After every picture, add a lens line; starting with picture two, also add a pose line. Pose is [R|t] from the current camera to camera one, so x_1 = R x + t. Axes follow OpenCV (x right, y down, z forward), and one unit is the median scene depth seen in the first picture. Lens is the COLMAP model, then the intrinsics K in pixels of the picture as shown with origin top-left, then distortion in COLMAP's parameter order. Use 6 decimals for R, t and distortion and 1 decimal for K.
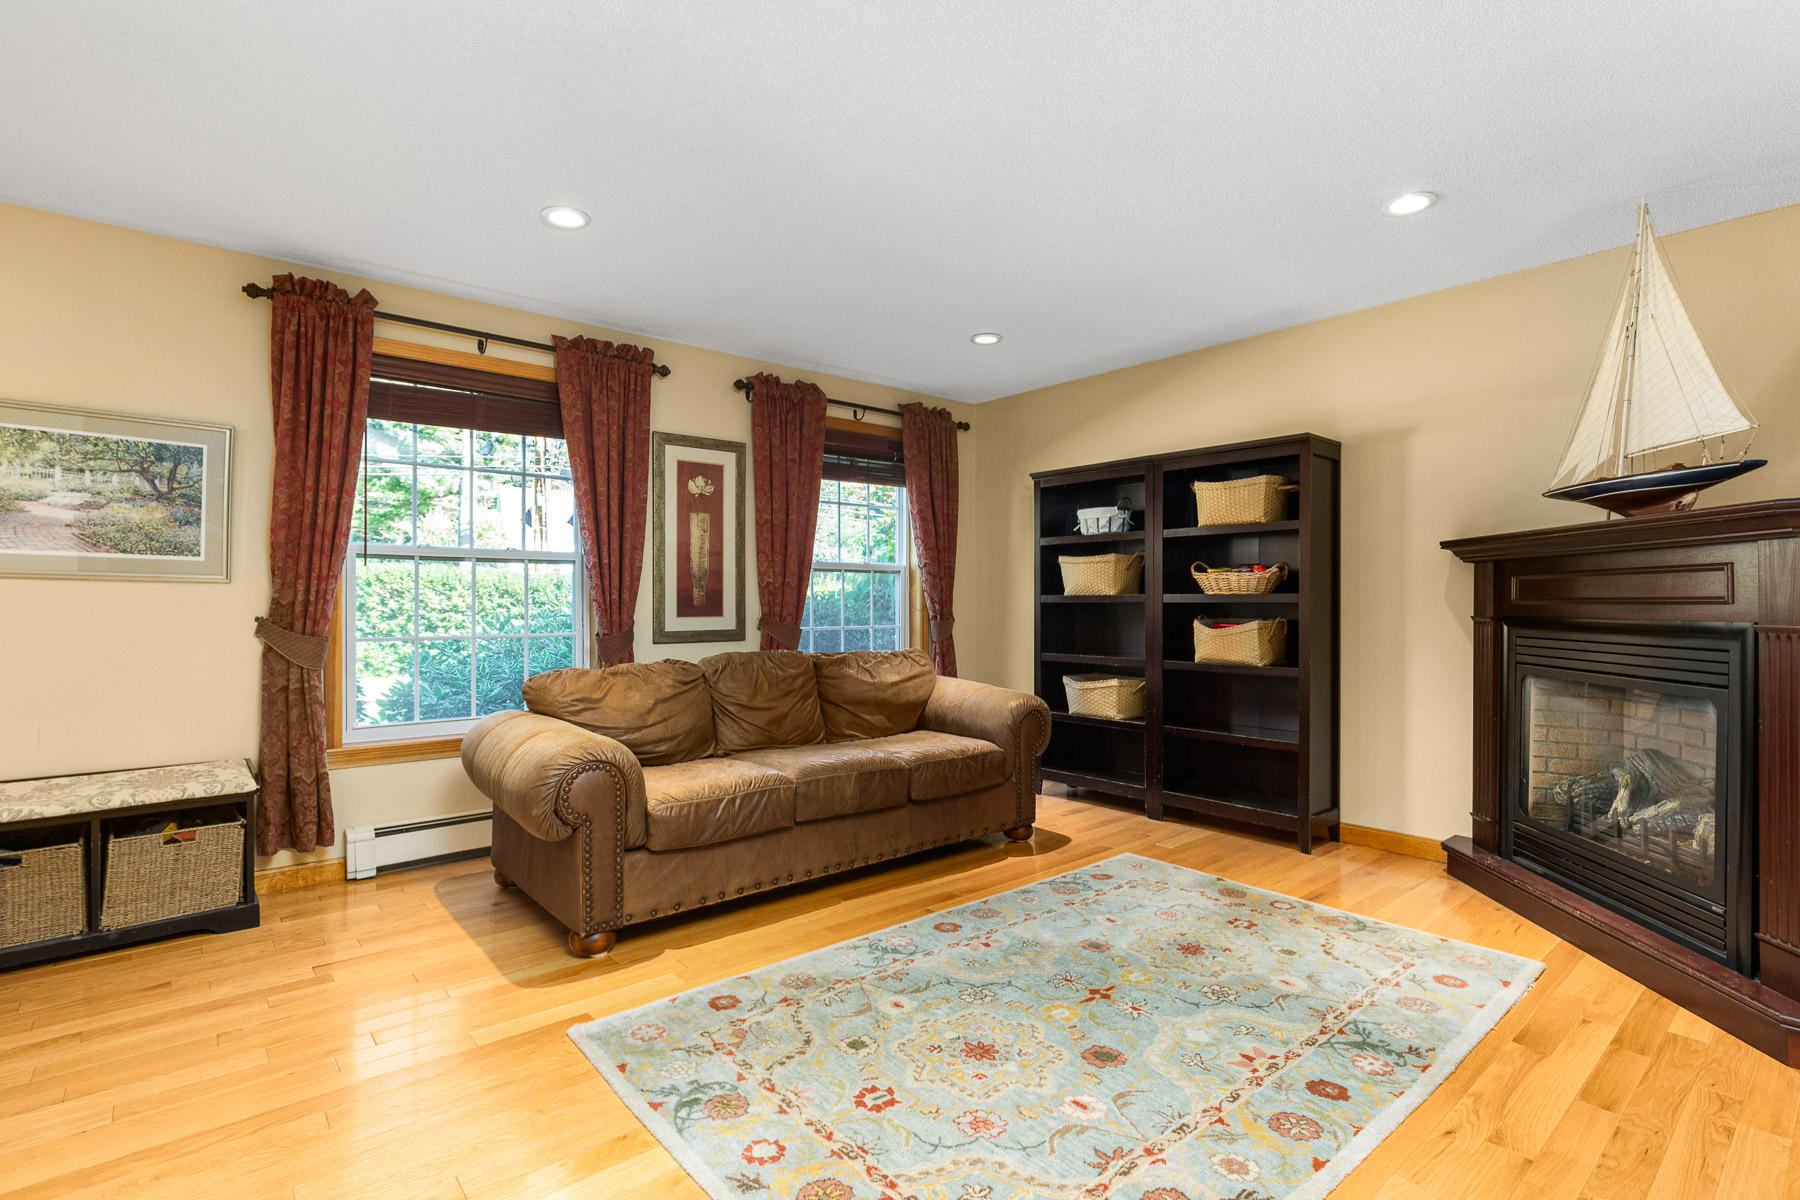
lens RADIAL K [[865.6, 0, 902.9], [0, 865.6, 592.9], [0, 0, 1]] dist [0.002102, 0.000612]
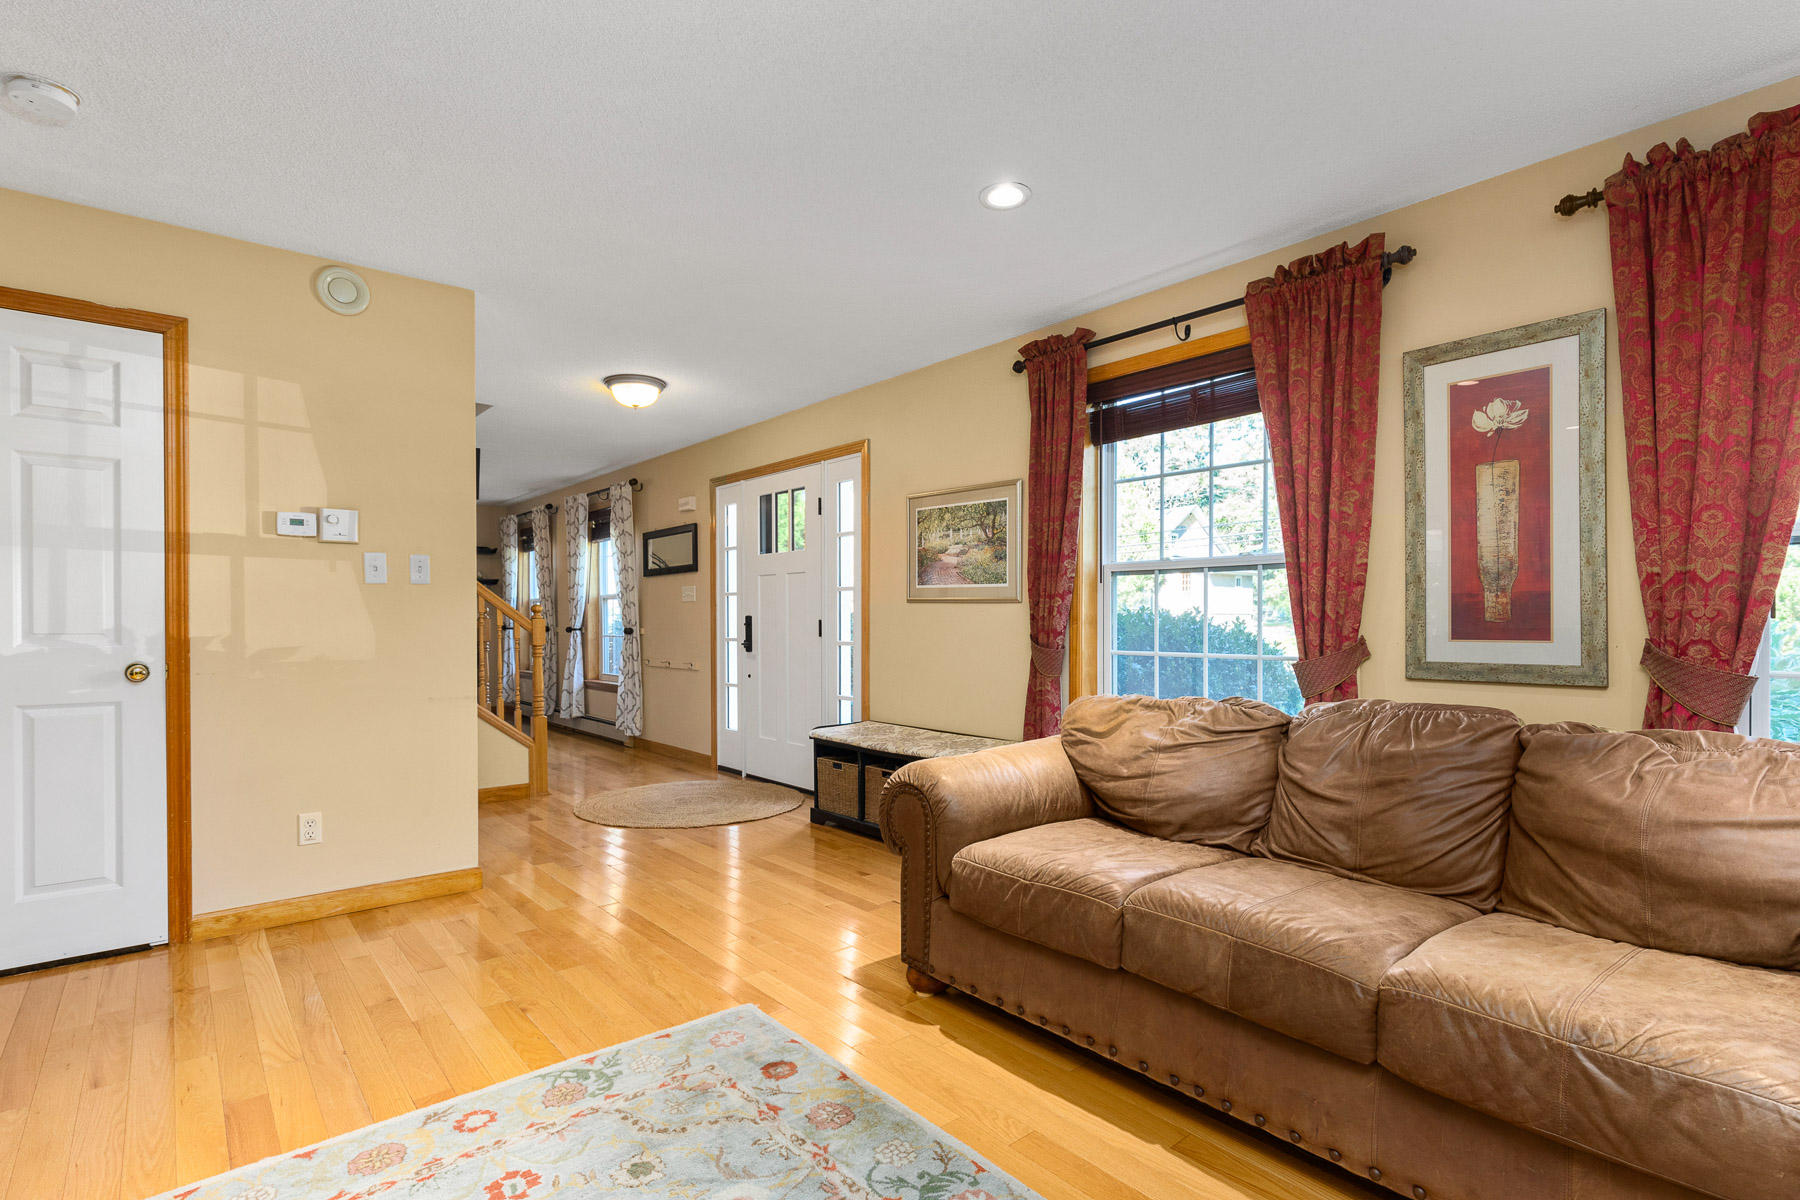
lens RADIAL K [[865.6, 0, 884.1], [0, 865.6, 617.6], [0, 0, 1]] dist [0.002102, 0.000612]
pose [[-0.021183, -0.002508, -0.999772, 0.423962], [0.014022, 0.999898, -0.002805, 0.009575], [0.999677, -0.014078, -0.021146, 0.710296]]
